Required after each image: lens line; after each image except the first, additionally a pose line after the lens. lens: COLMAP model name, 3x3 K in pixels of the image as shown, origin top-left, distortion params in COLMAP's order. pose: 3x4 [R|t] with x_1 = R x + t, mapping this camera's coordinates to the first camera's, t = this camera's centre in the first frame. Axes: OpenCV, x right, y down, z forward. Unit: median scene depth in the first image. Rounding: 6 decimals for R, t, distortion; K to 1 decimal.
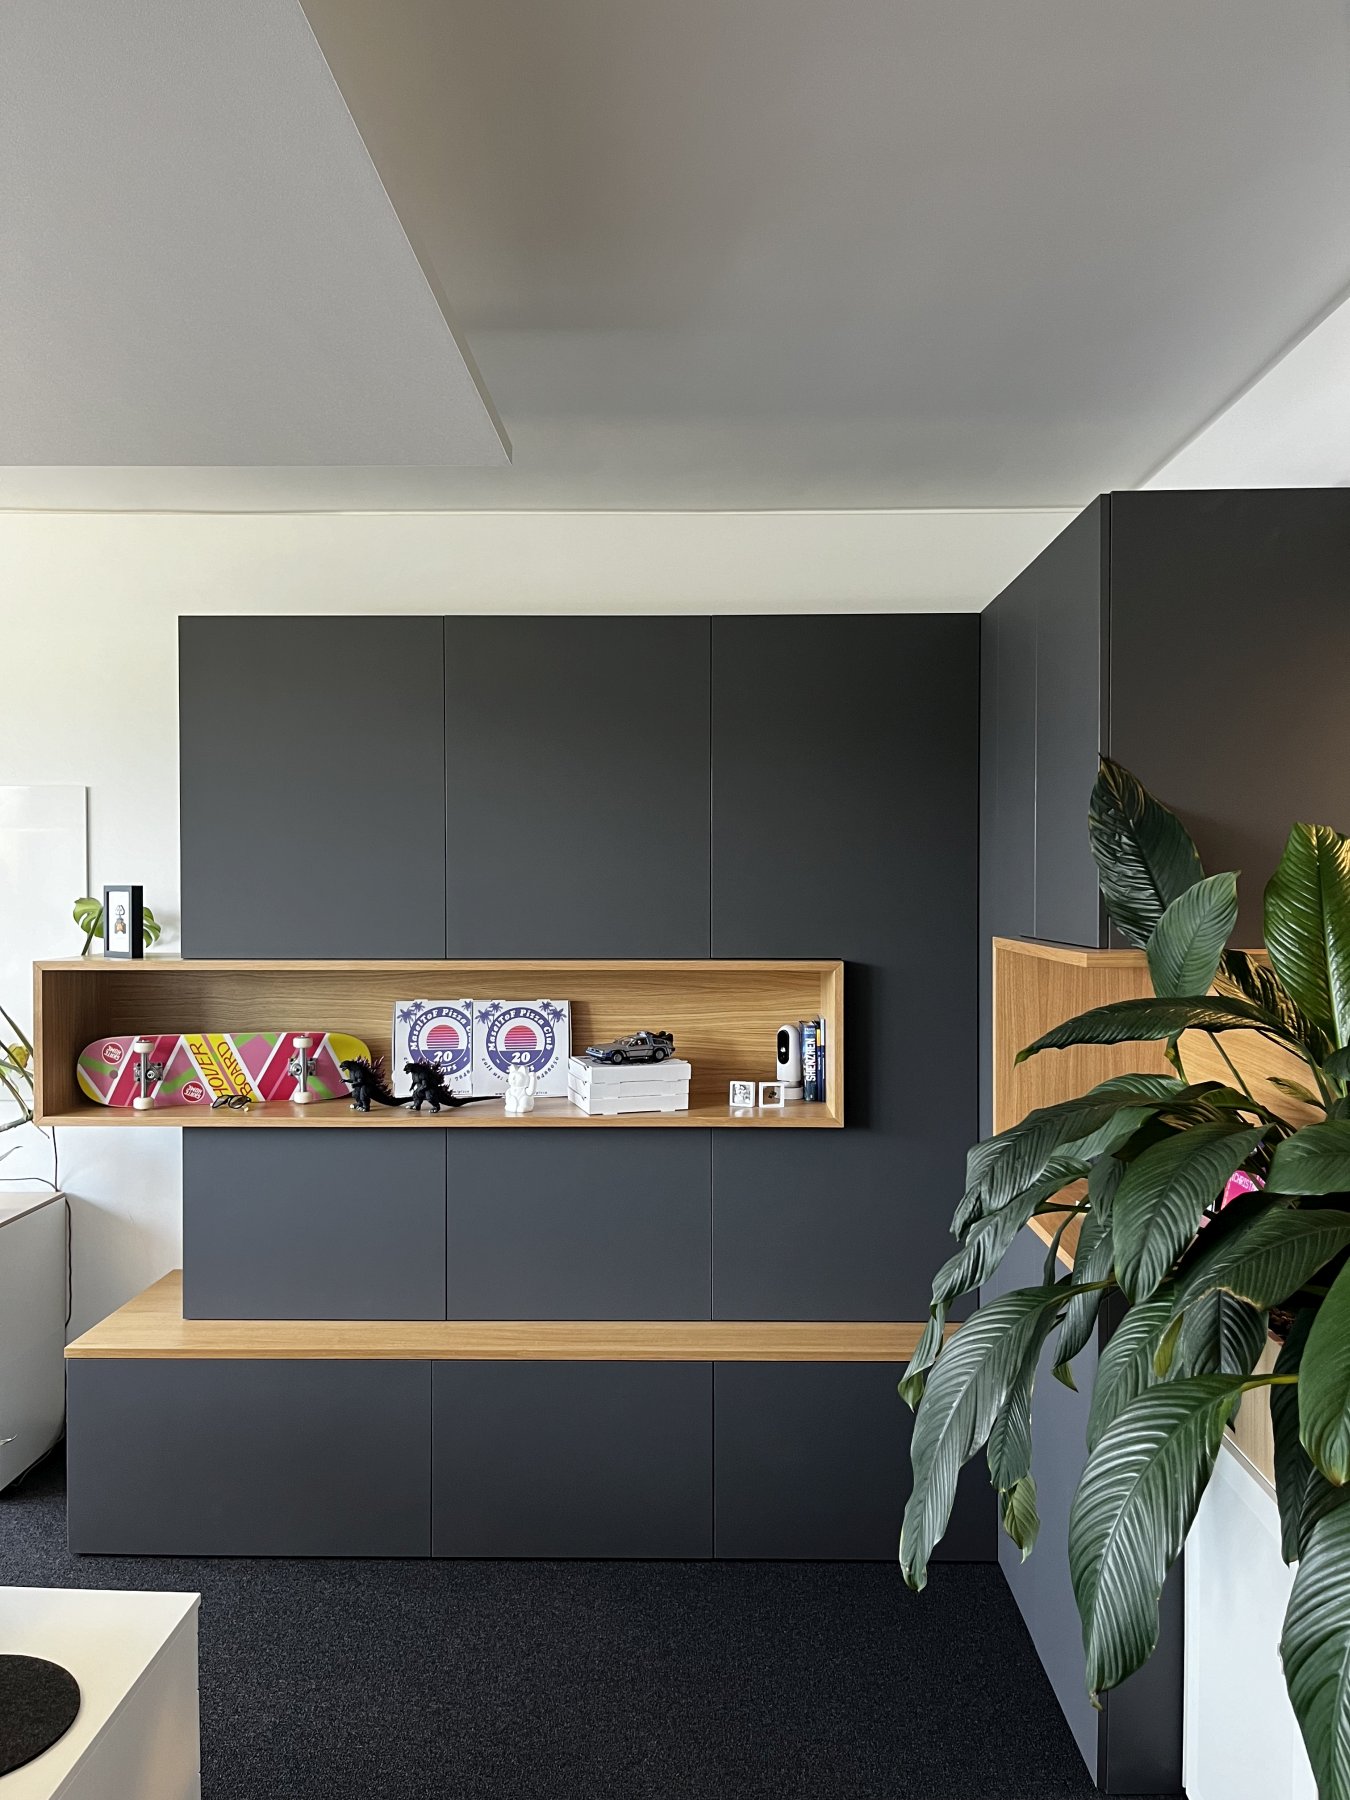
lens RADIAL K [[1360.5, 0, 678.7], [0, 1360.5, 908.9], [0, 0, 1]] dist [0.085961, -0.143018]
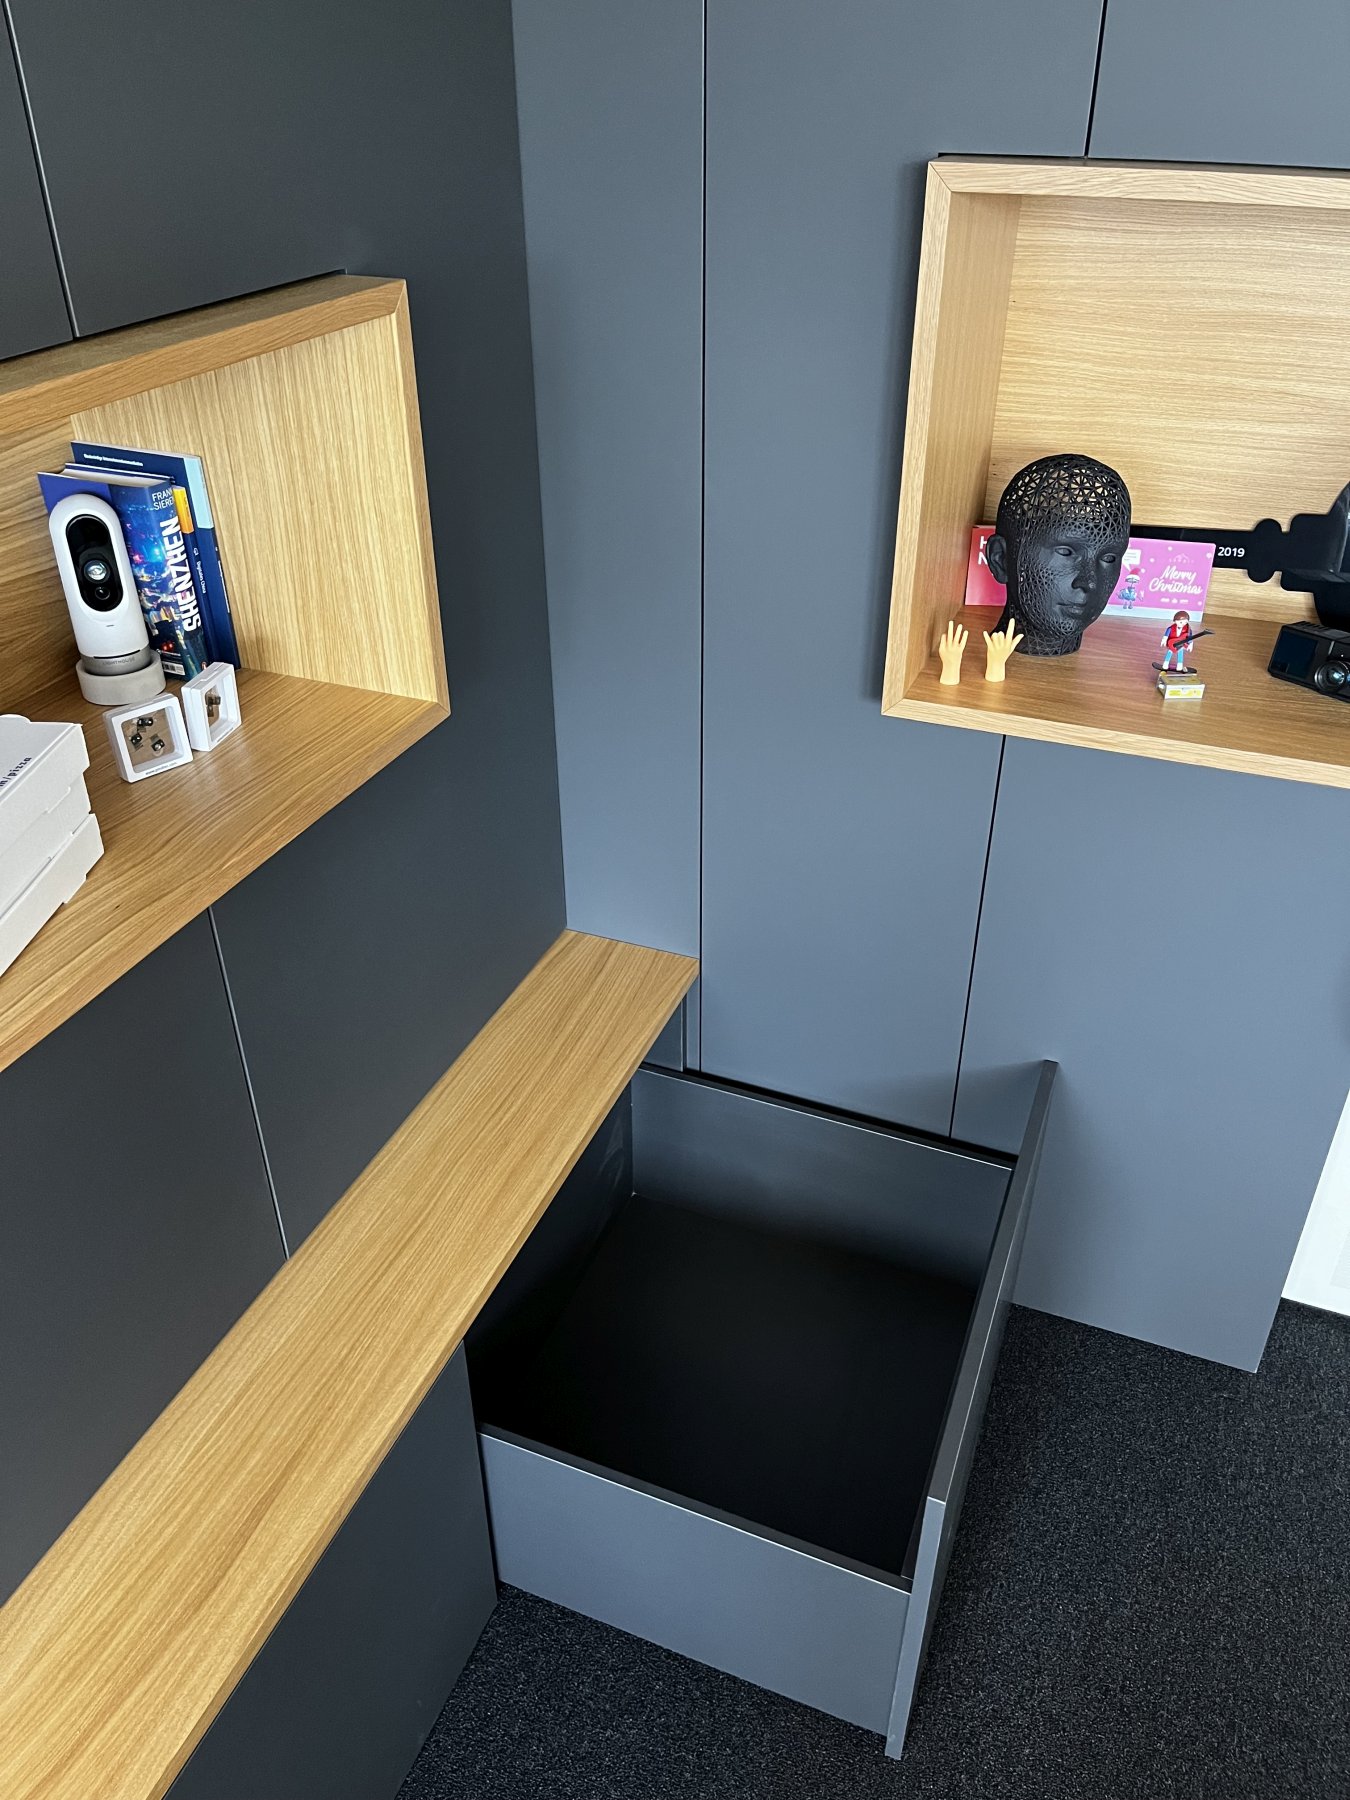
lens RADIAL K [[1379.3, 0, 675.0], [0, 1379.3, 900.0], [0, 0, 1]] dist [0.010830, 0.001267]
pose [[0.348557, -0.507717, 0.787865, -0.200649], [0.017922, 0.844036, 0.535986, -0.014780], [-0.937116, -0.172702, 0.303294, 0.747571]]
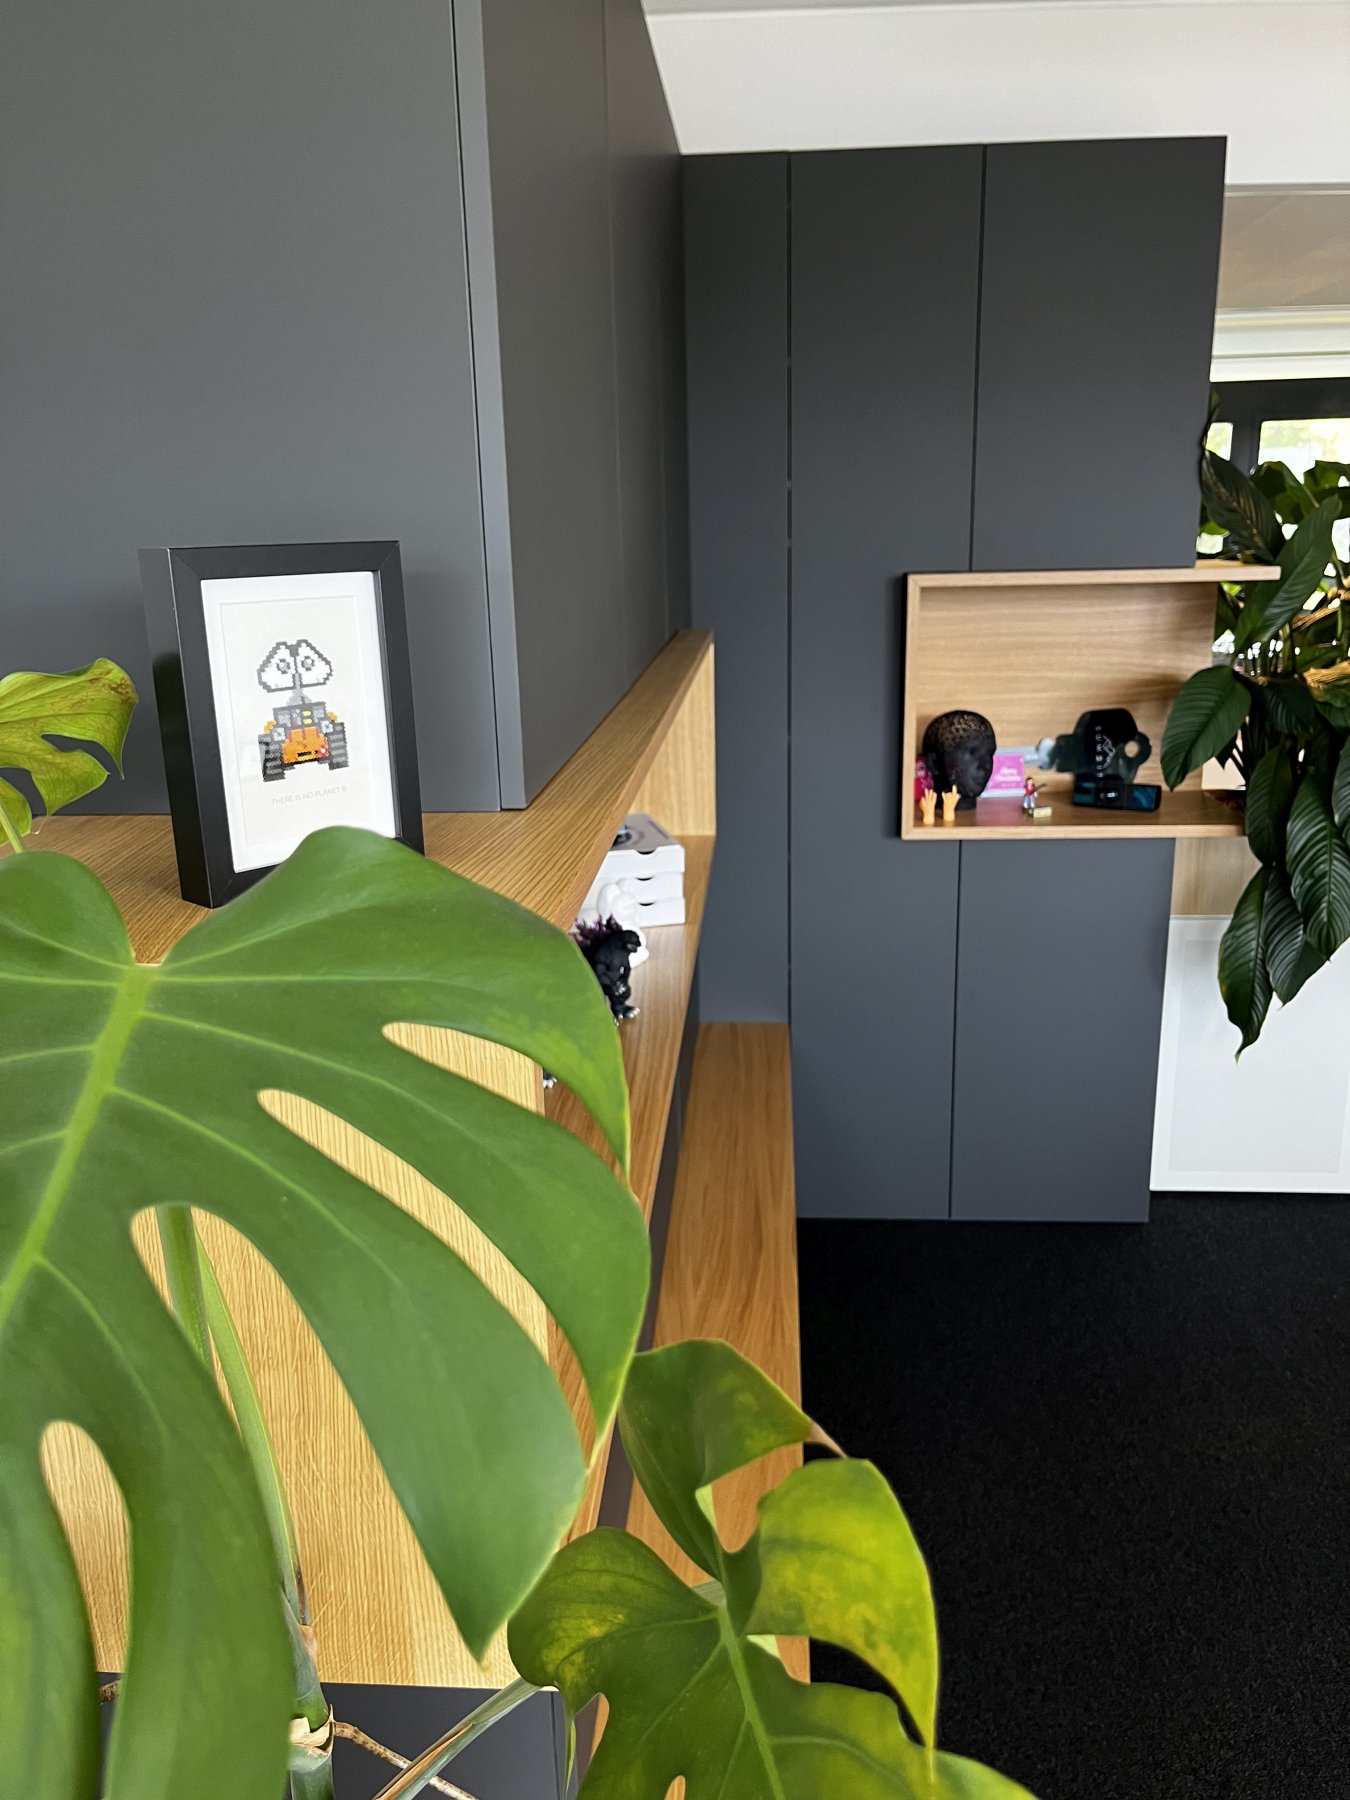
lens RADIAL K [[1379.3, 0, 675.0], [0, 1379.3, 900.0], [0, 0, 1]] dist [0.010830, 0.001267]
pose [[0.045868, -0.265819, 0.962931, -0.610605], [0.039213, 0.963682, 0.264159, -0.017858], [-0.998178, 0.025643, 0.054626, 0.918274]]
